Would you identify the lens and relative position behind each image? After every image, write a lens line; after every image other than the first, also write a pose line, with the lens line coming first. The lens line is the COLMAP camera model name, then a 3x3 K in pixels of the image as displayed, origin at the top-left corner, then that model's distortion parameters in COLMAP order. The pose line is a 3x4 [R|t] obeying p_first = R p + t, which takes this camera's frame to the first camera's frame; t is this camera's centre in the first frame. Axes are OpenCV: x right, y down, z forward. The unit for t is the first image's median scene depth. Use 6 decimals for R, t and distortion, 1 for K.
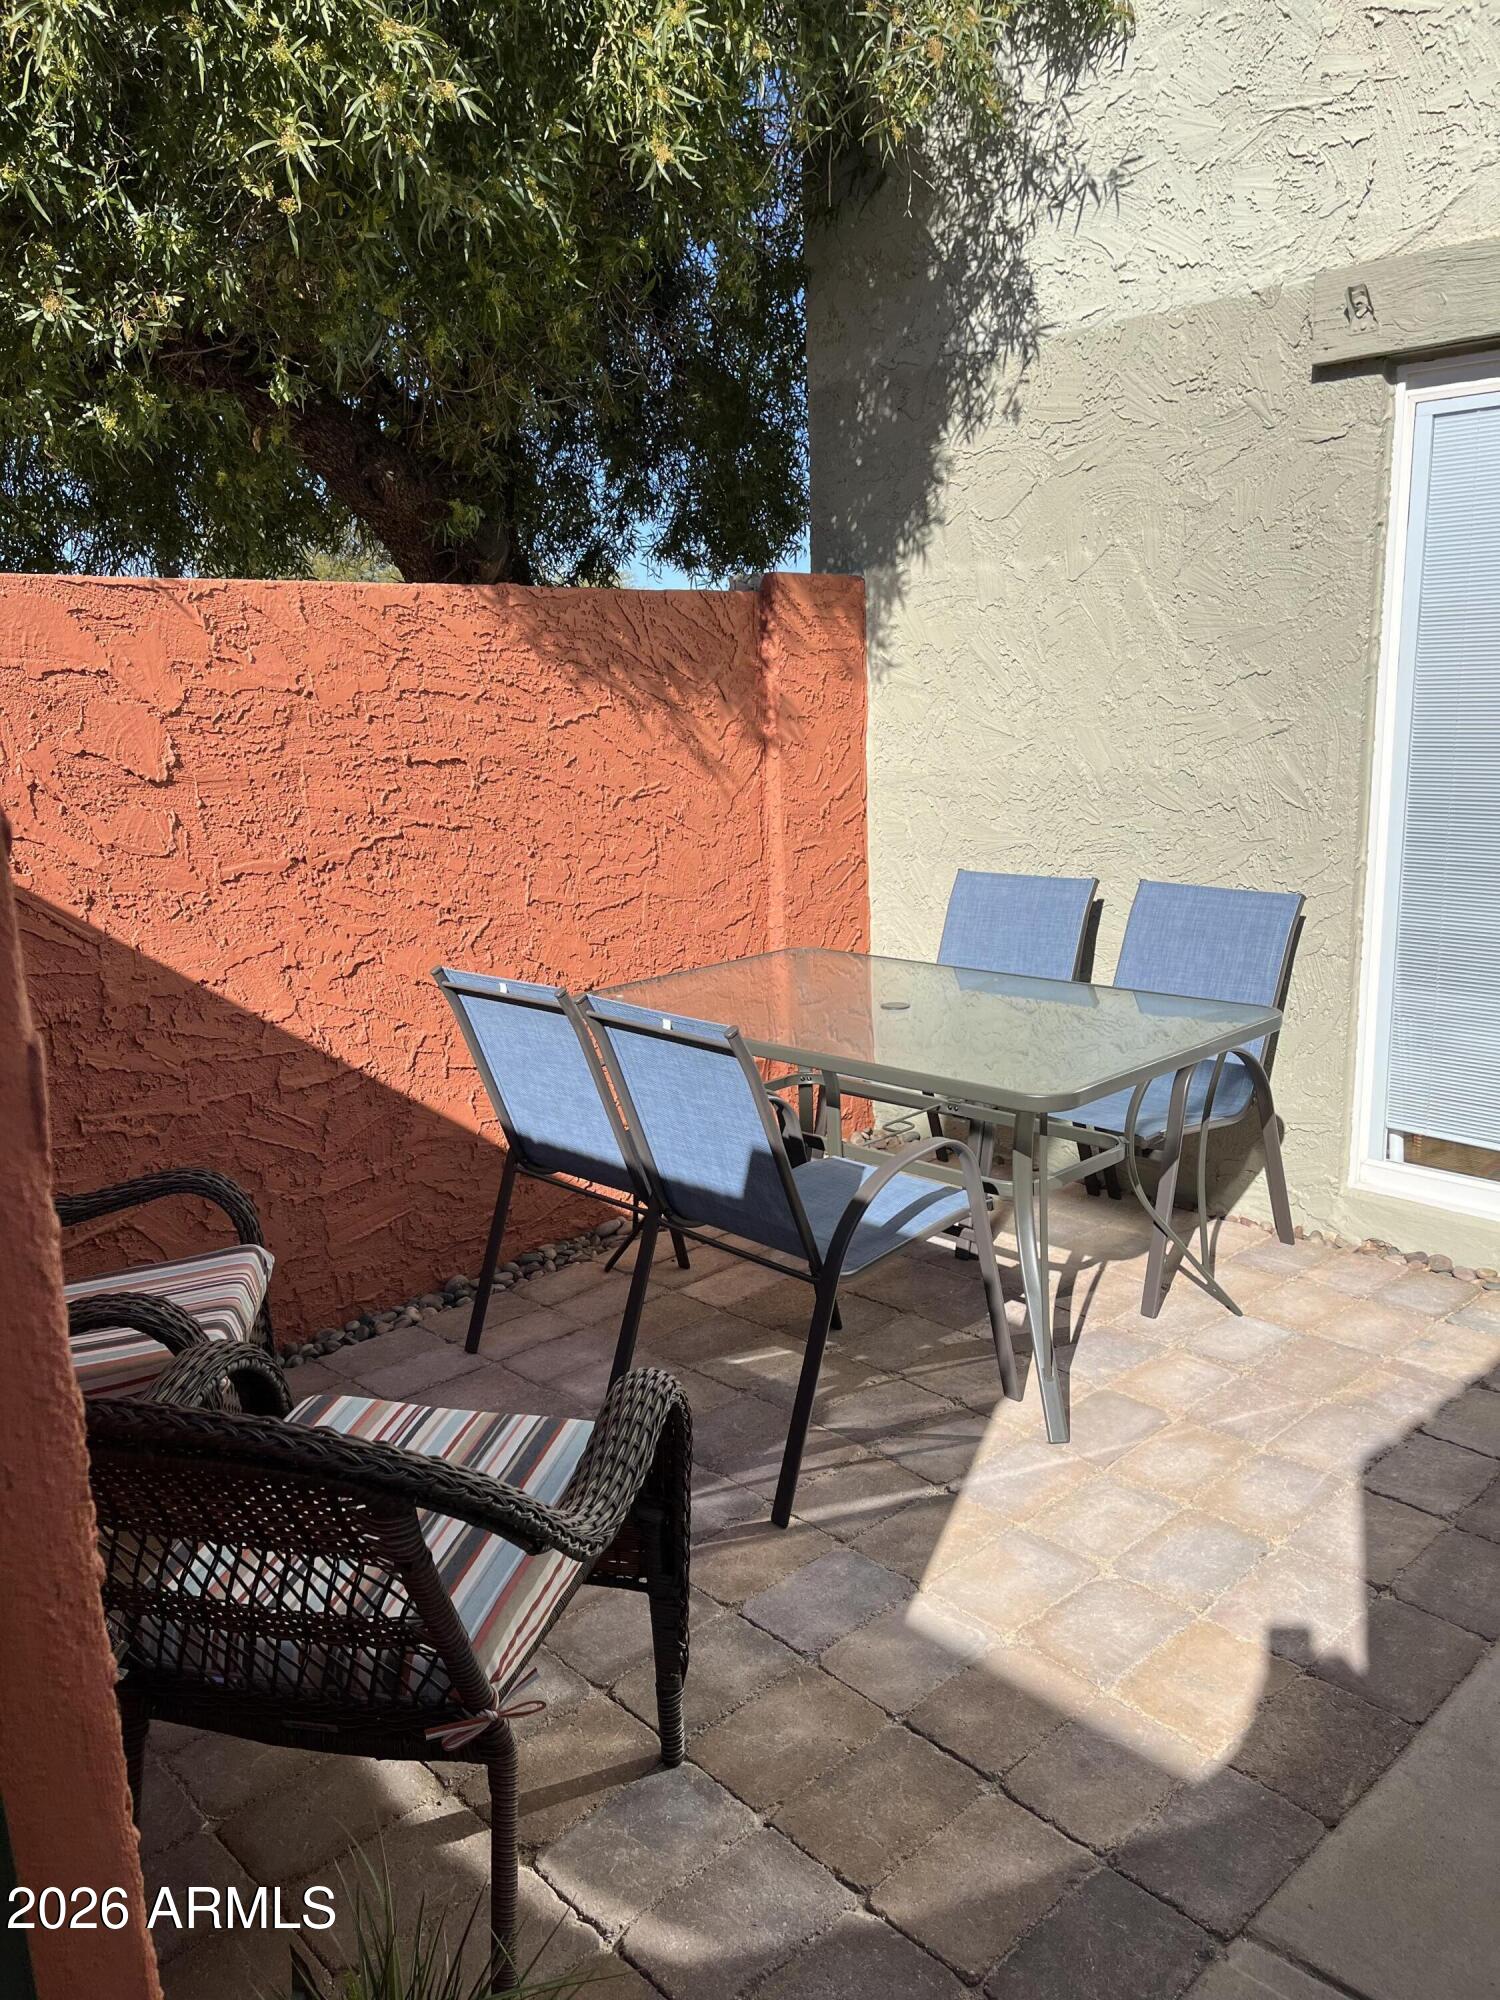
lens RADIAL K [[1506.0, 0, 740.9], [0, 1506.0, 995.2], [0, 0, 1]] dist [0.067014, -0.080246]
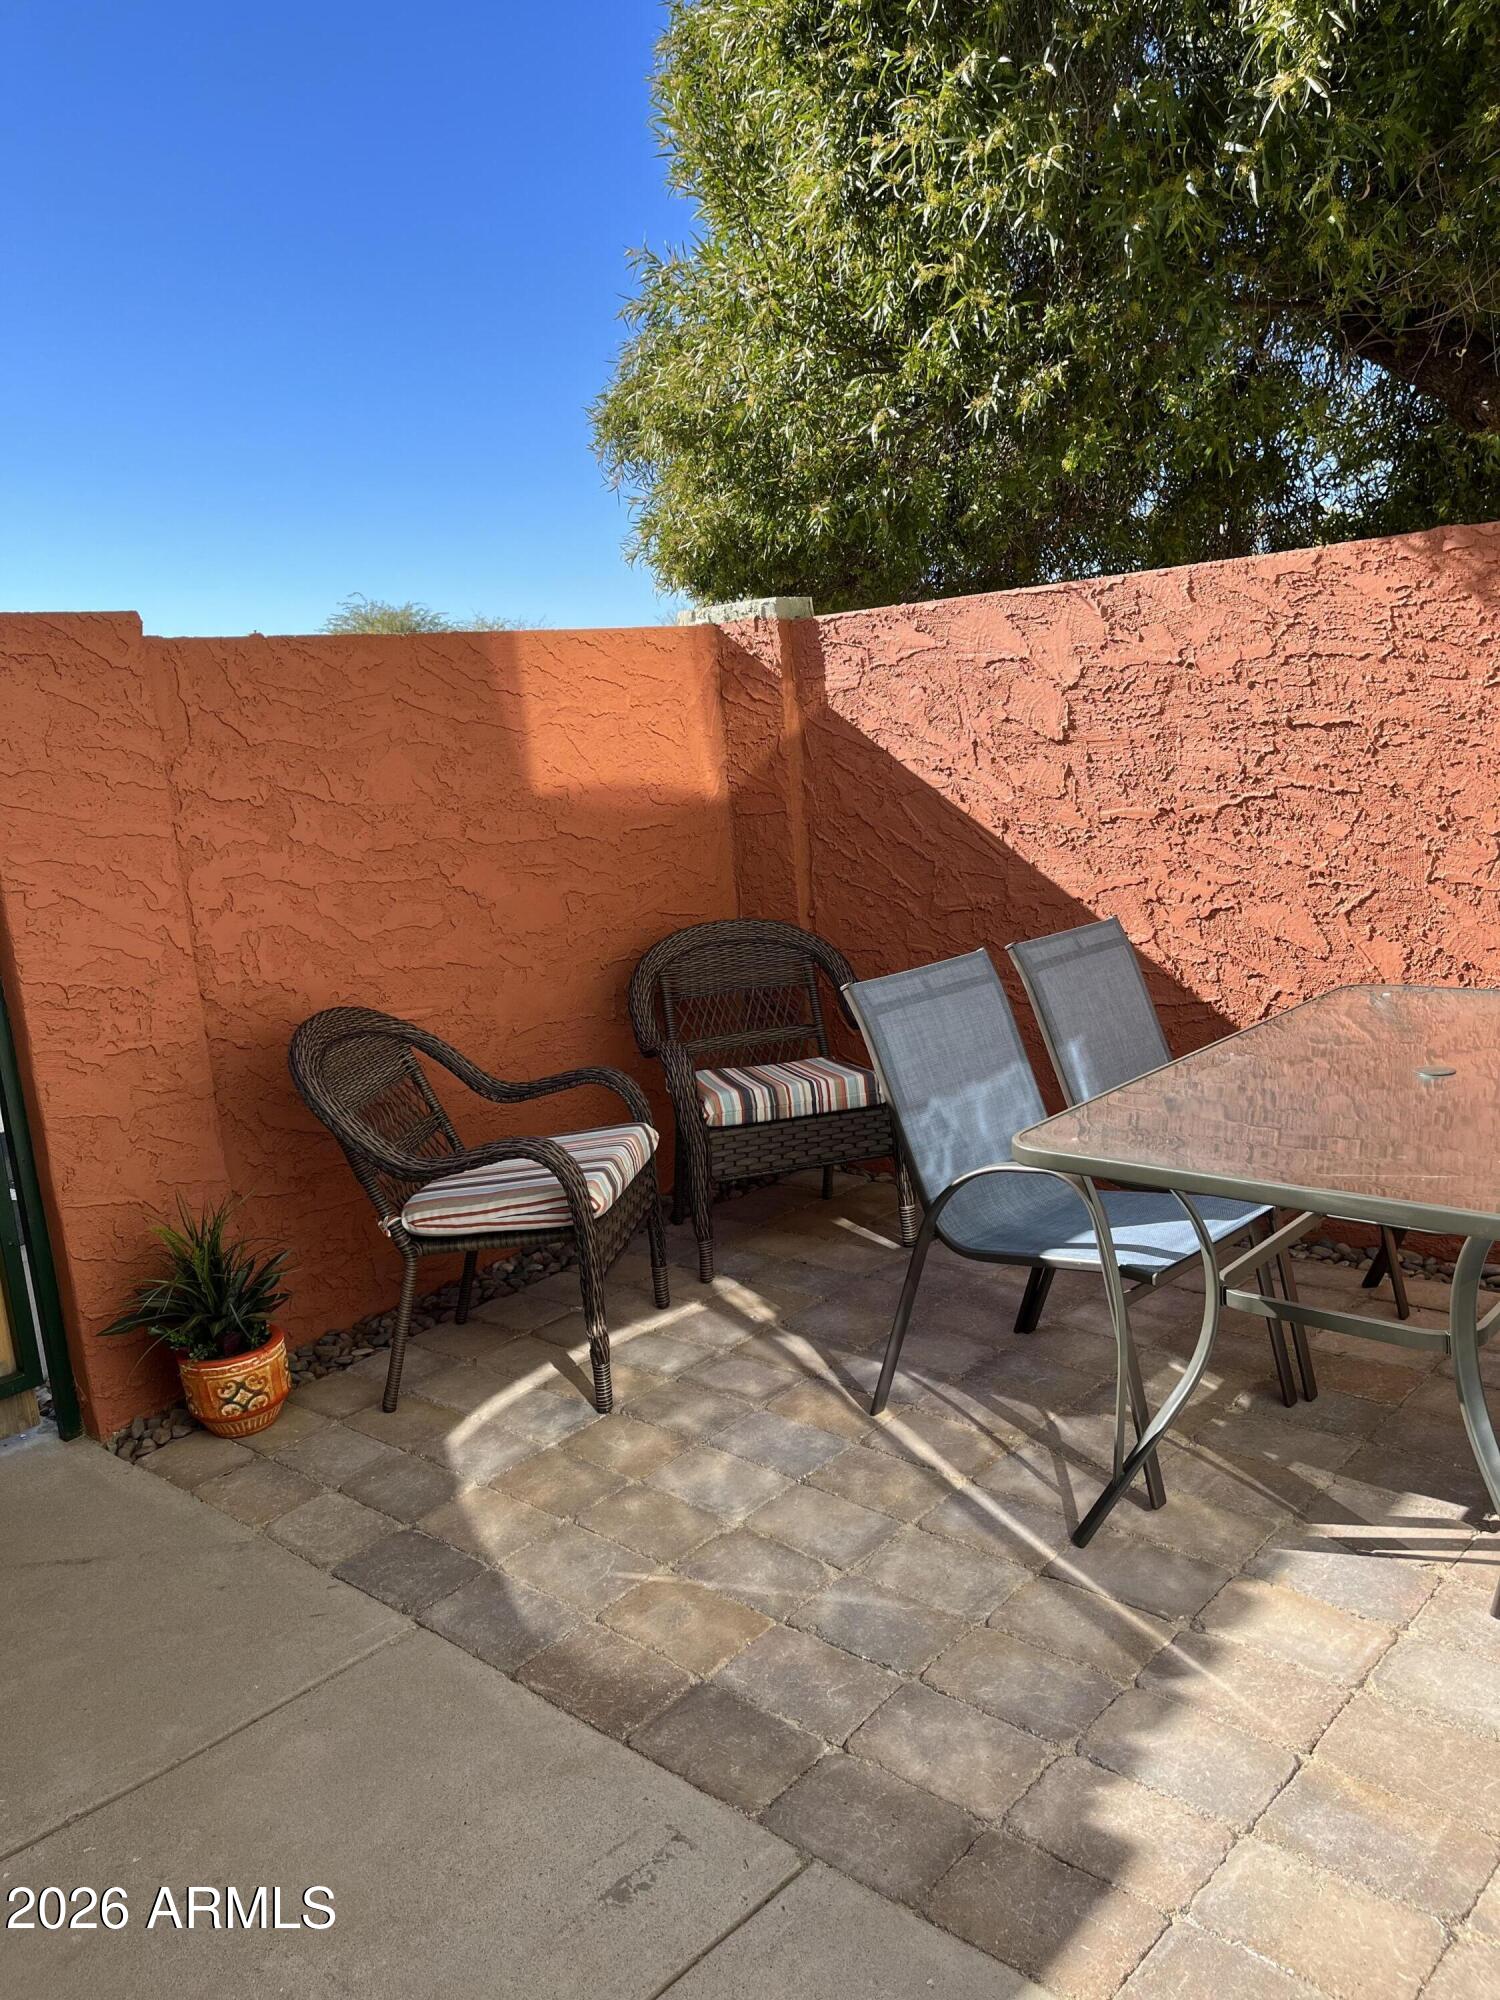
lens RADIAL K [[1506.0, 0, 741.8], [0, 1506.0, 1003.9], [0, 0, 1]] dist [0.067014, -0.080246]
pose [[0.076821, 0.217301, -0.973077, 0.826617], [-0.127815, 0.970055, 0.206536, -0.140746], [0.988818, 0.108508, 0.102295, 0.565976]]
